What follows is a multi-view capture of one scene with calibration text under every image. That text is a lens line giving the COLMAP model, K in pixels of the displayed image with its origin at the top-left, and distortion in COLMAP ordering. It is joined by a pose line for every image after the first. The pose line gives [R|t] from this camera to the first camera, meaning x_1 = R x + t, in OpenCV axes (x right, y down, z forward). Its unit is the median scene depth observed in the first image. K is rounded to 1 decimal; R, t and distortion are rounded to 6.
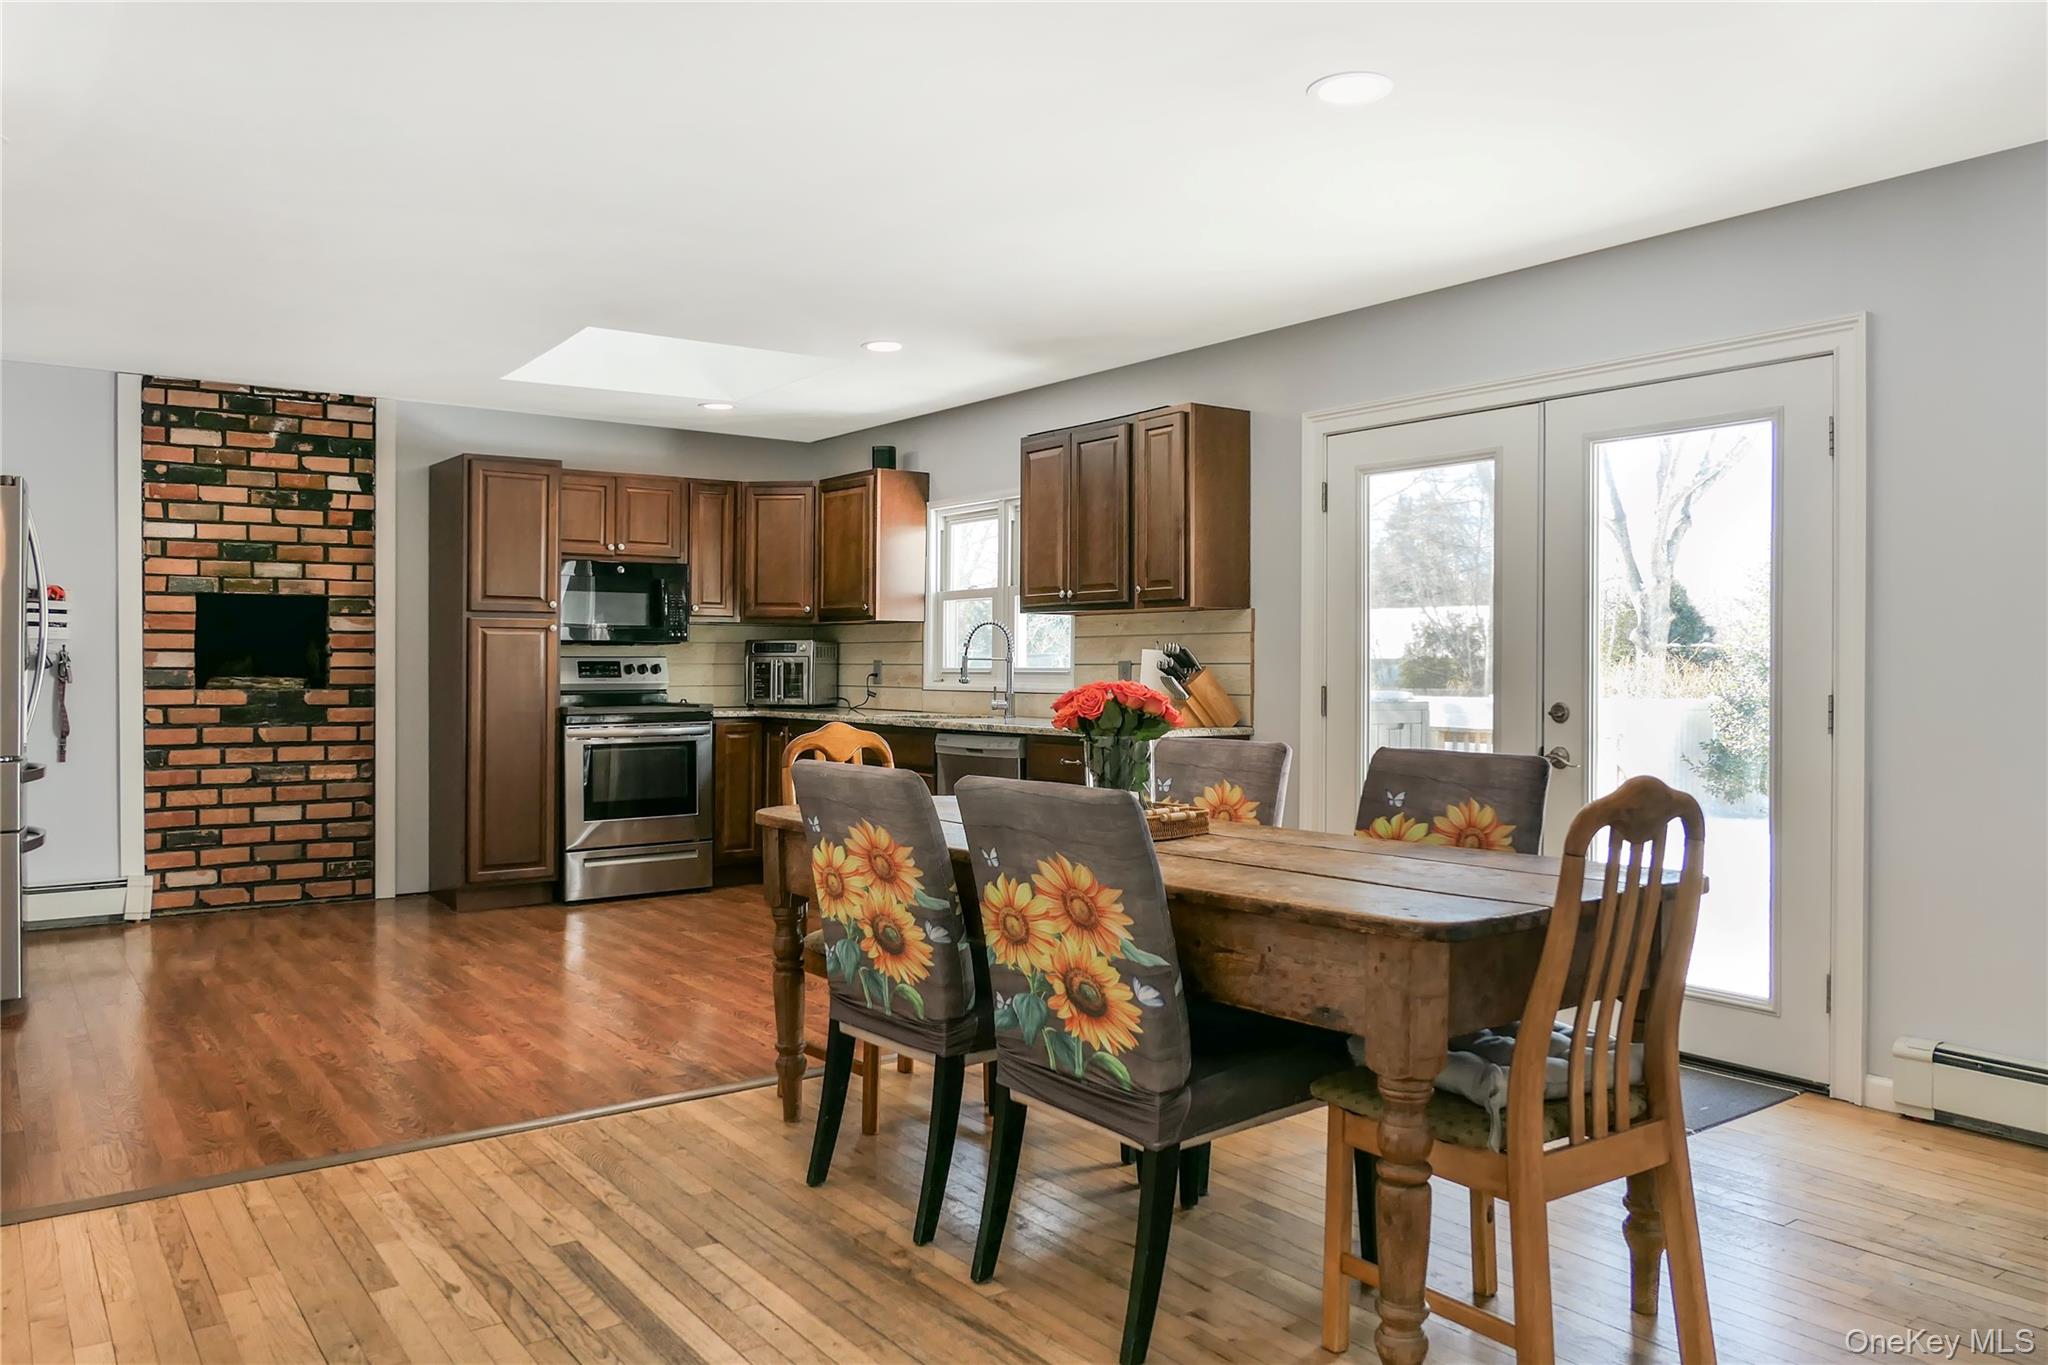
lens RADIAL K [[1452.3, 0, 1018.8], [0, 1452.3, 682.9], [0, 0, 1]] dist [-0.040974, 0.001964]
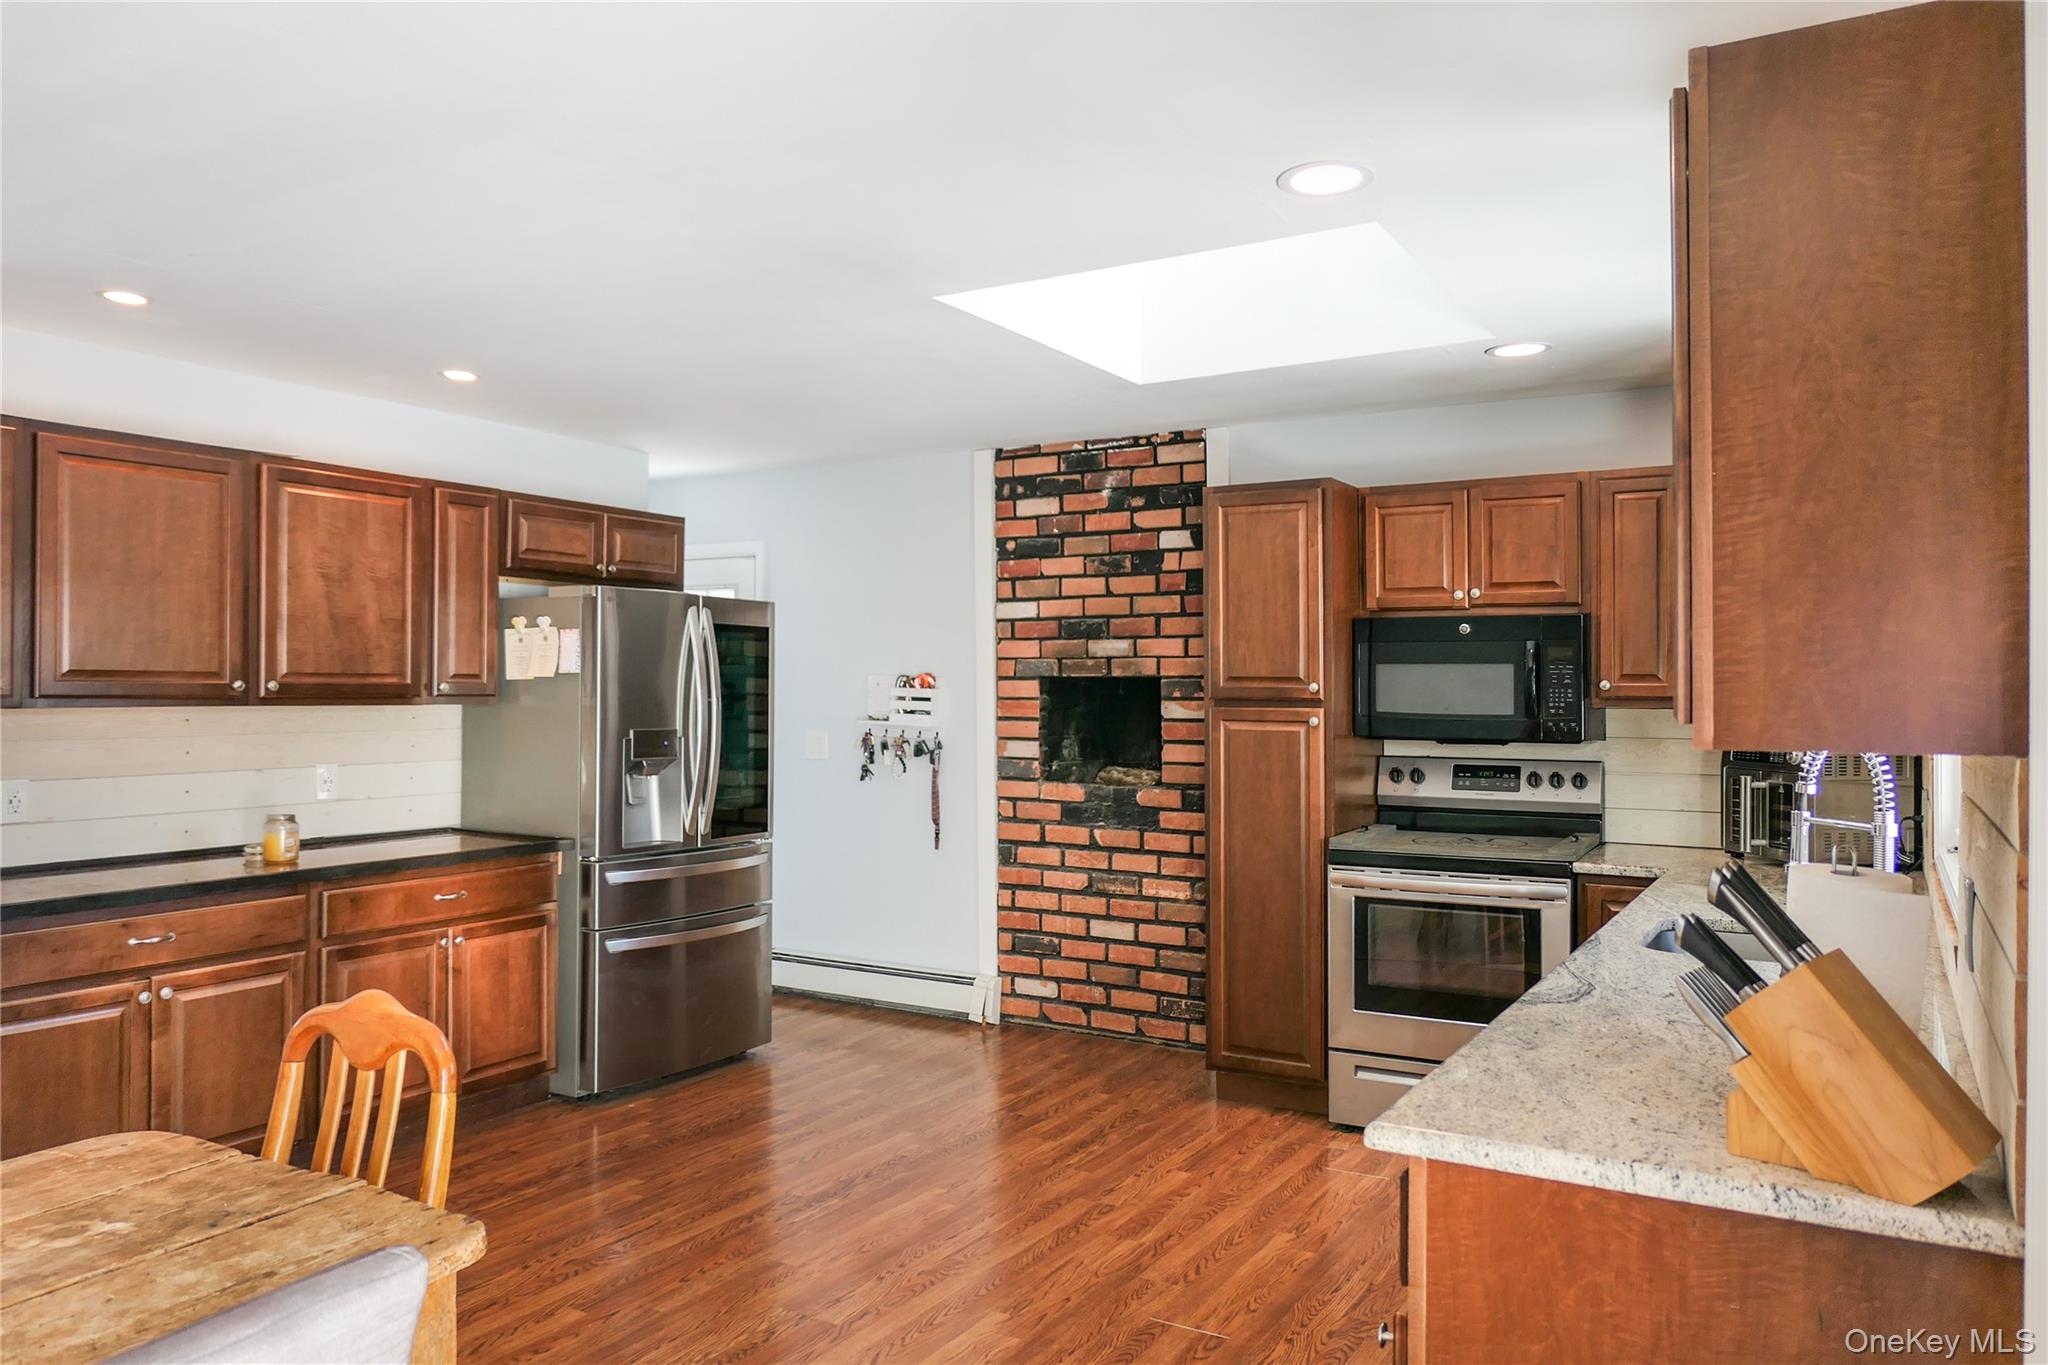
lens RADIAL K [[1452.3, 0, 1017.8], [0, 1452.3, 674.0], [0, 0, 1]] dist [-0.040974, 0.001964]
pose [[0.379744, -0.005465, -0.925076, 0.271461], [-0.011352, 0.999880, -0.010567, -0.053156], [0.925022, 0.014514, 0.379636, 0.618875]]
